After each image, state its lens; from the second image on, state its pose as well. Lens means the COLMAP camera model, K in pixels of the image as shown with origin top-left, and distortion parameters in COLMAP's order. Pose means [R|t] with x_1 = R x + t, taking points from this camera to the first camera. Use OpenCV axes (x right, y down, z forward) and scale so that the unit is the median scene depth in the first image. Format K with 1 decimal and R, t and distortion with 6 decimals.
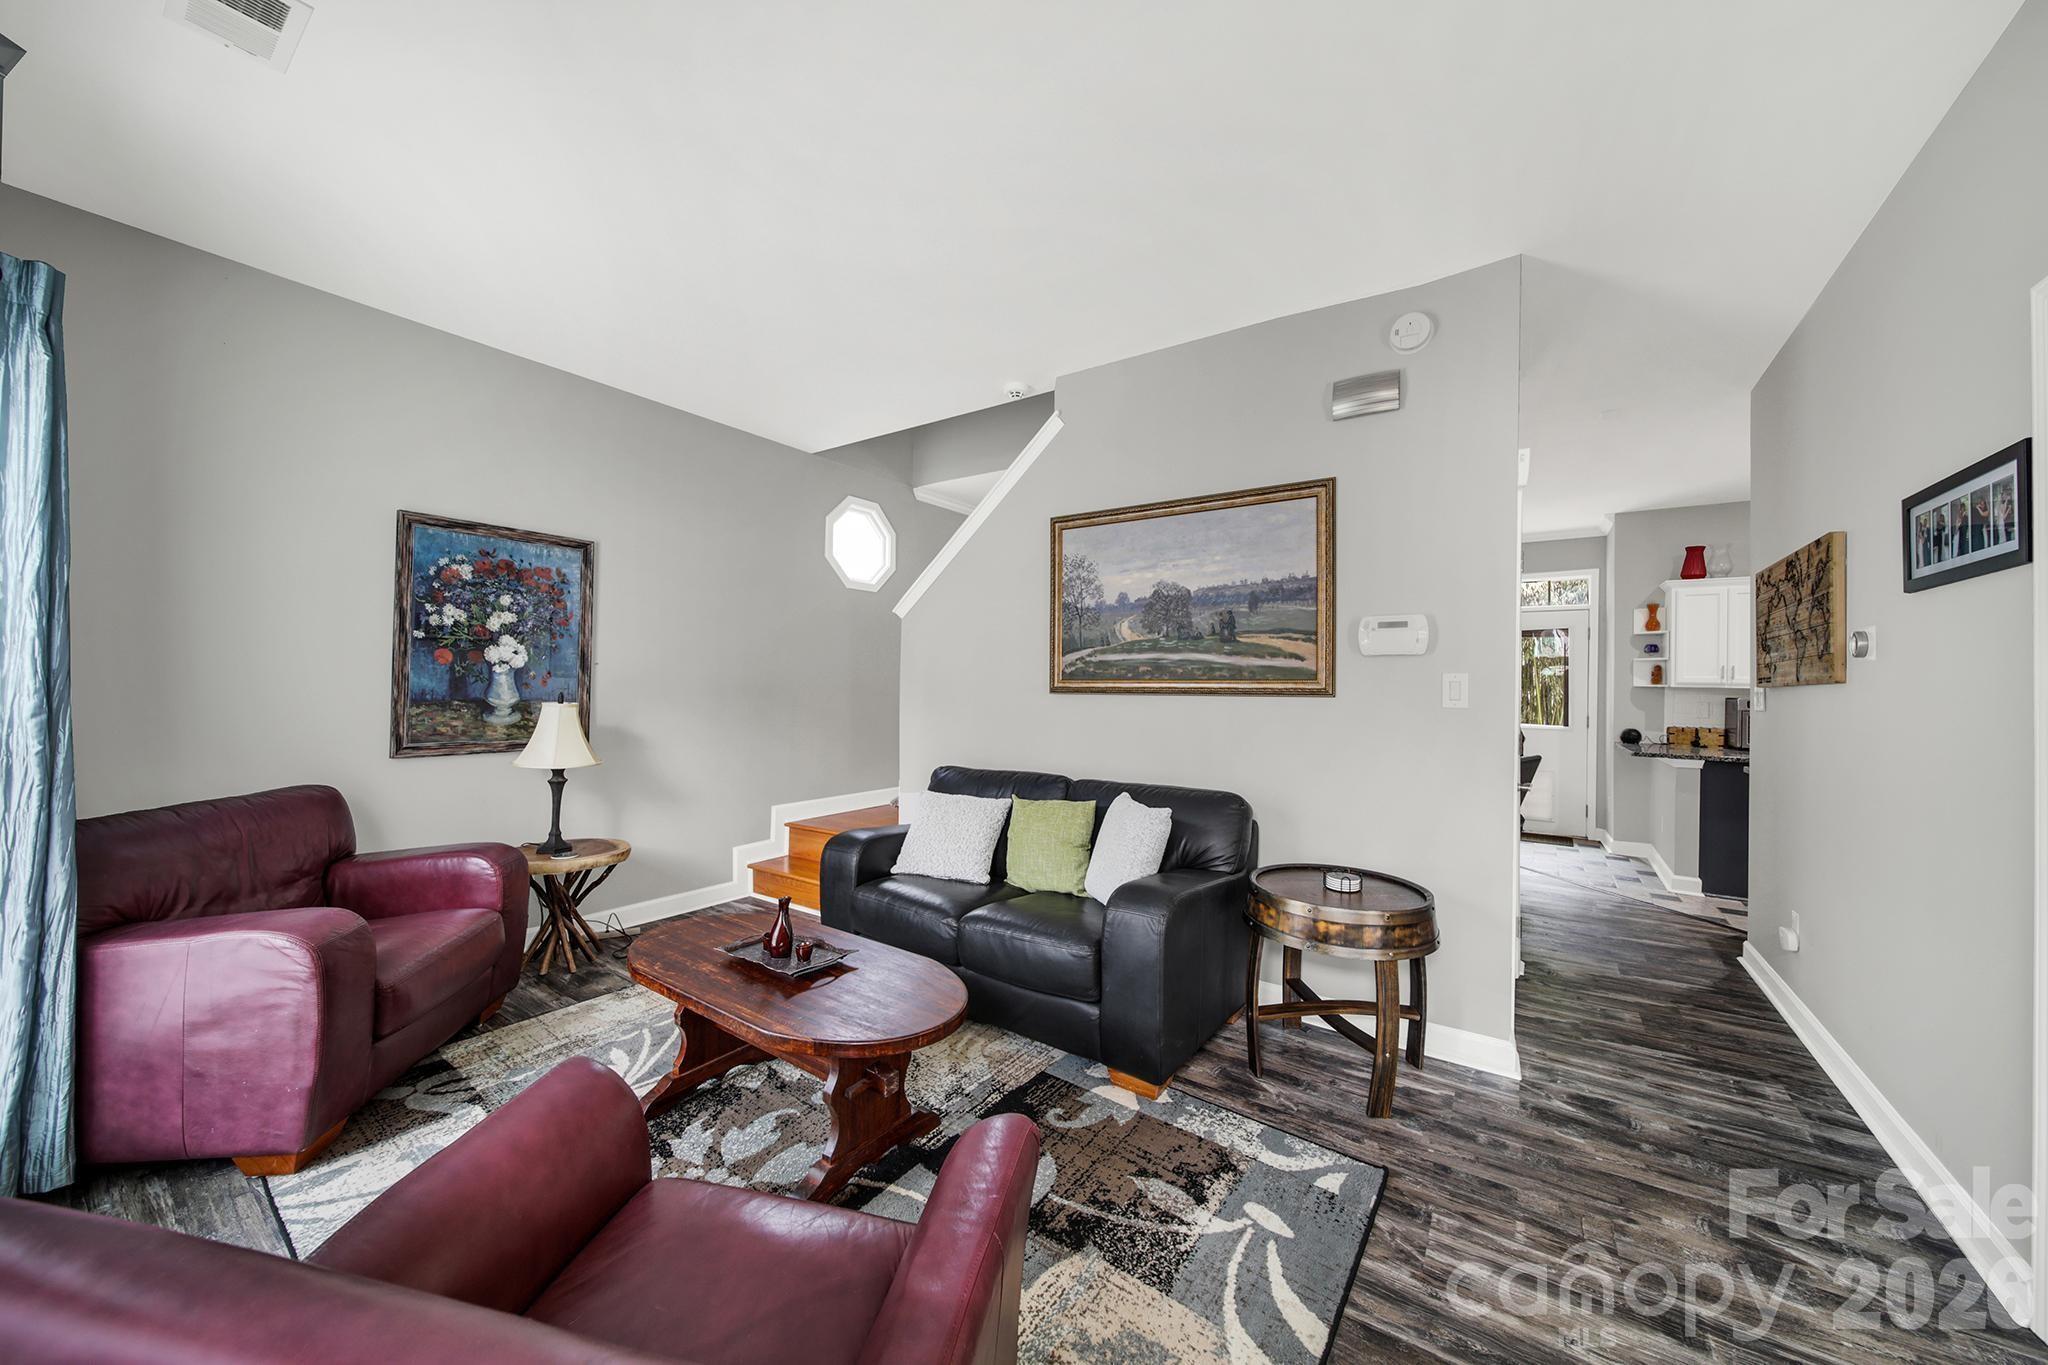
lens RADIAL K [[743.6, 0, 1037.8], [0, 743.6, 681.5], [0, 0, 1]] dist [-0.005540, 0.000491]
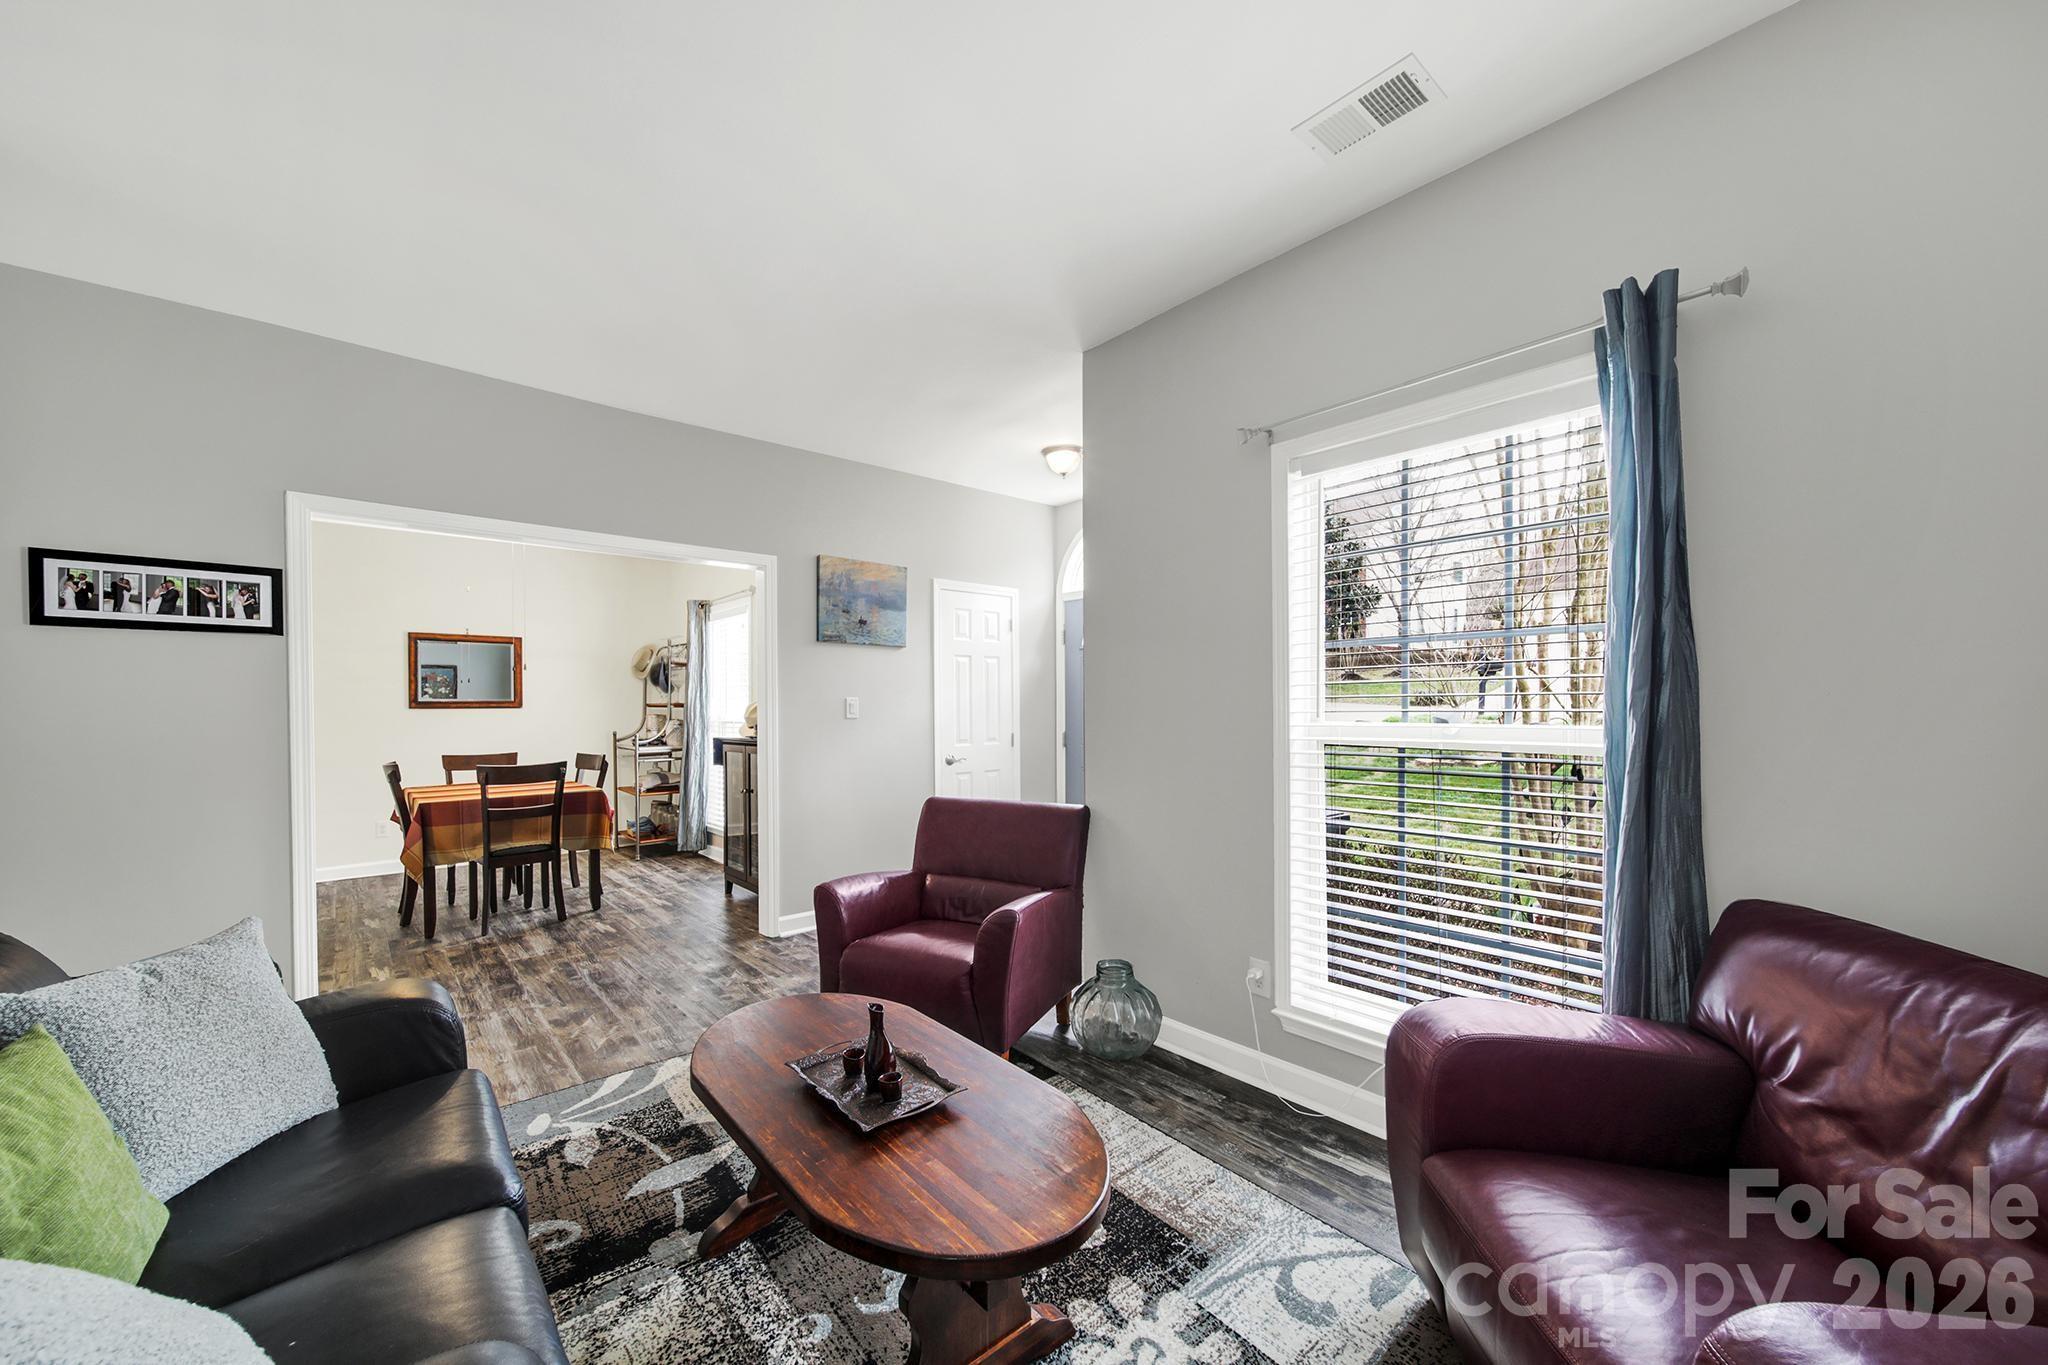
lens RADIAL K [[743.6, 0, 1034.5], [0, 743.6, 711.5], [0, 0, 1]] dist [-0.005540, 0.000491]
pose [[-0.970361, -0.021657, 0.240687, -0.454183], [-0.017391, 0.999652, 0.019831, -0.008304], [-0.241033, 0.015057, -0.970400, 1.147161]]
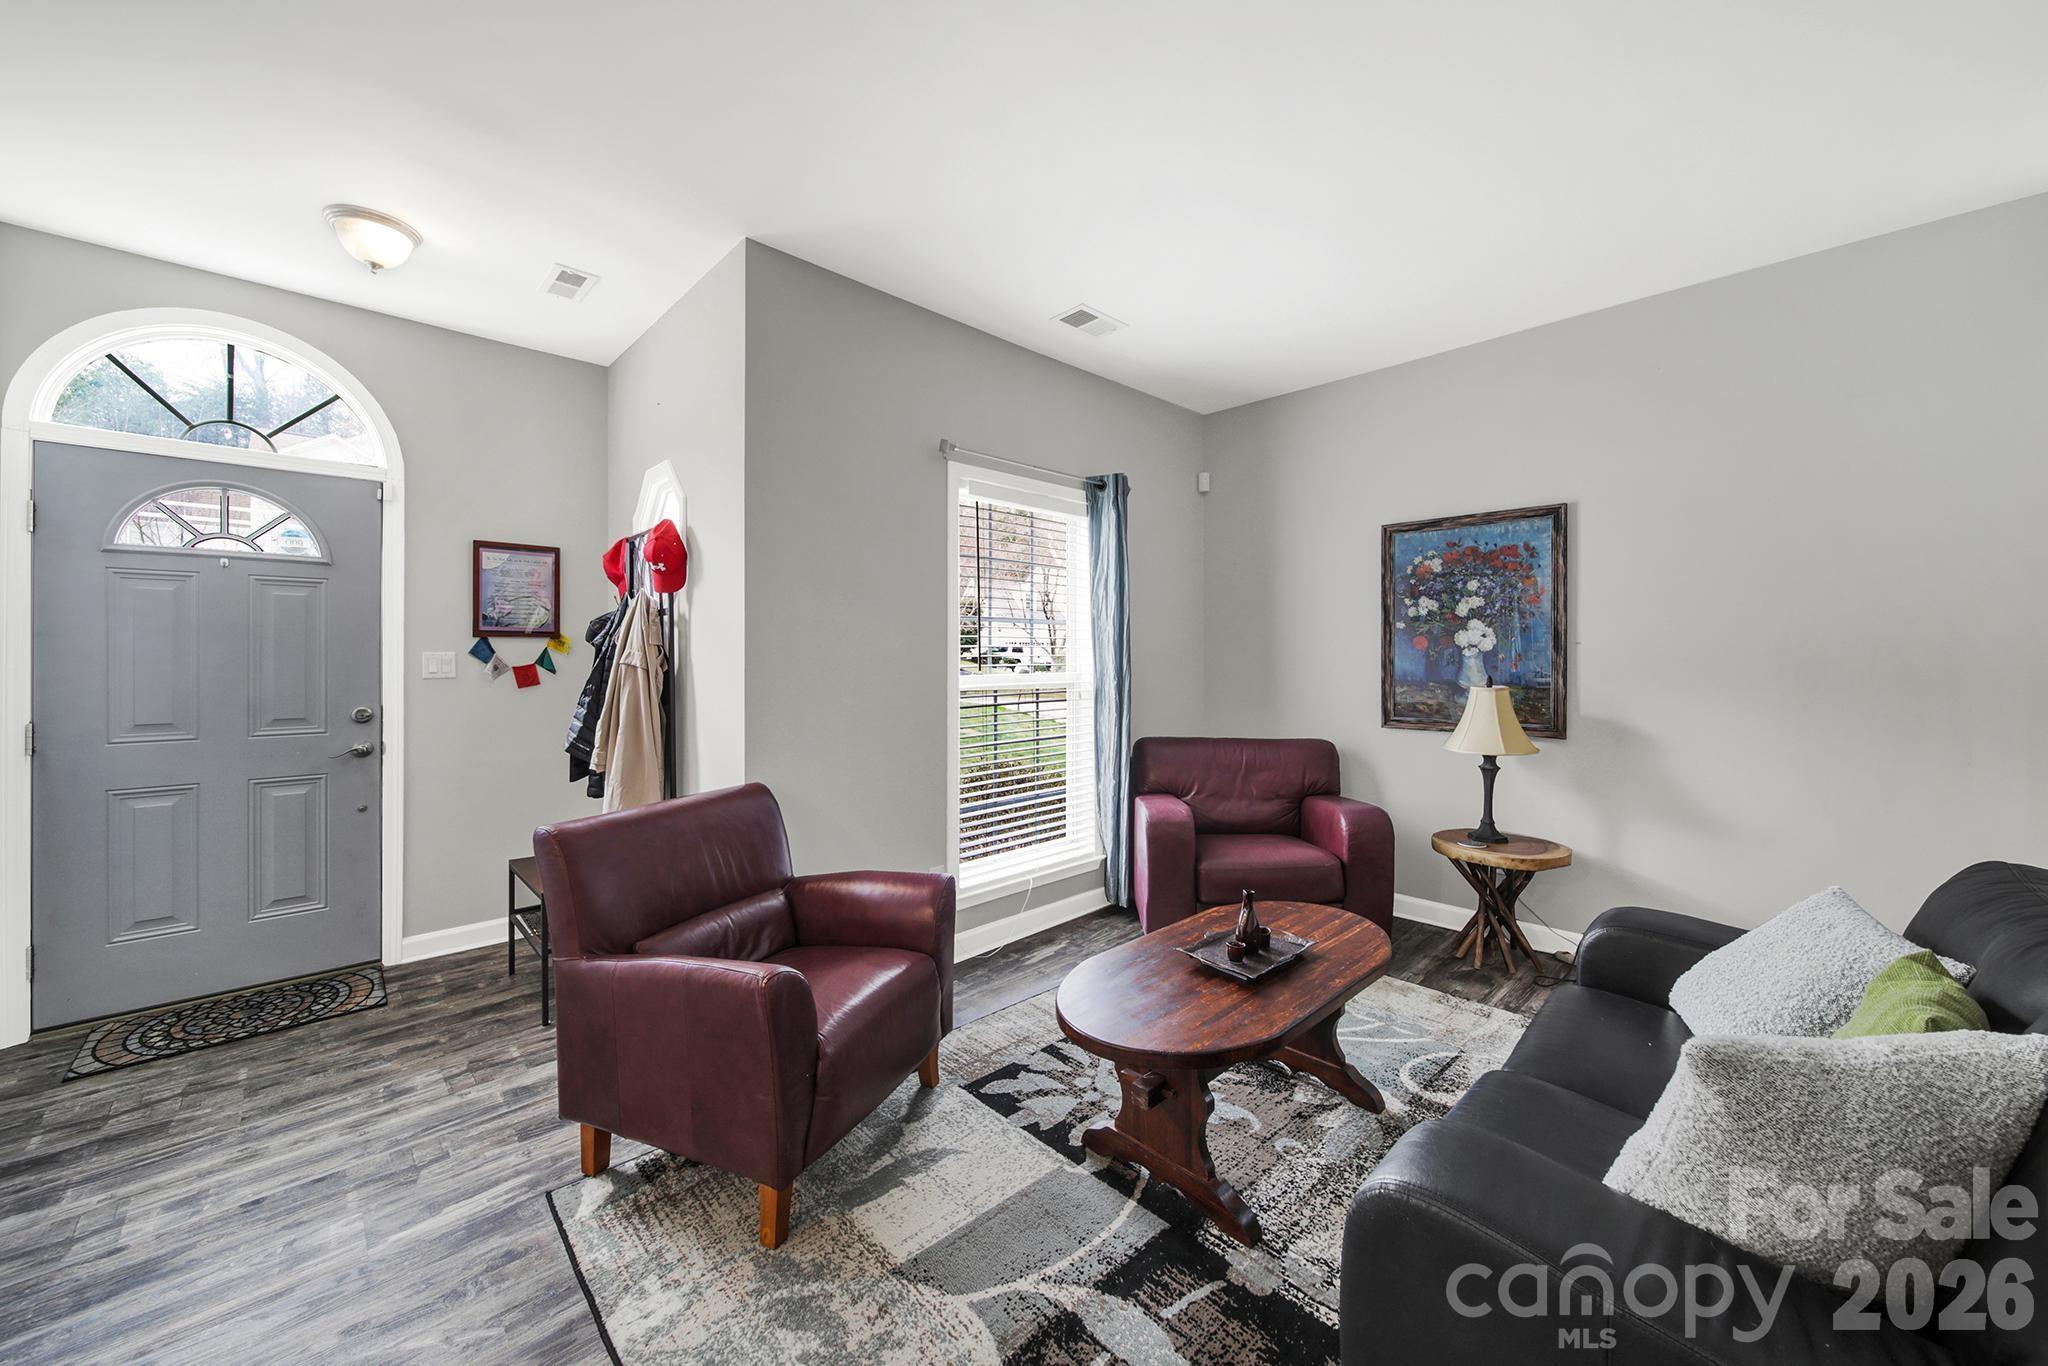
lens RADIAL K [[743.6, 0, 1003.8], [0, 743.6, 663.5], [0, 0, 1]] dist [-0.005540, 0.000491]
pose [[-0.236807, -0.010796, -0.971497, 0.450414], [0.002221, 0.999930, -0.011653, 0.009257], [0.971554, -0.004917, -0.236766, 0.638372]]
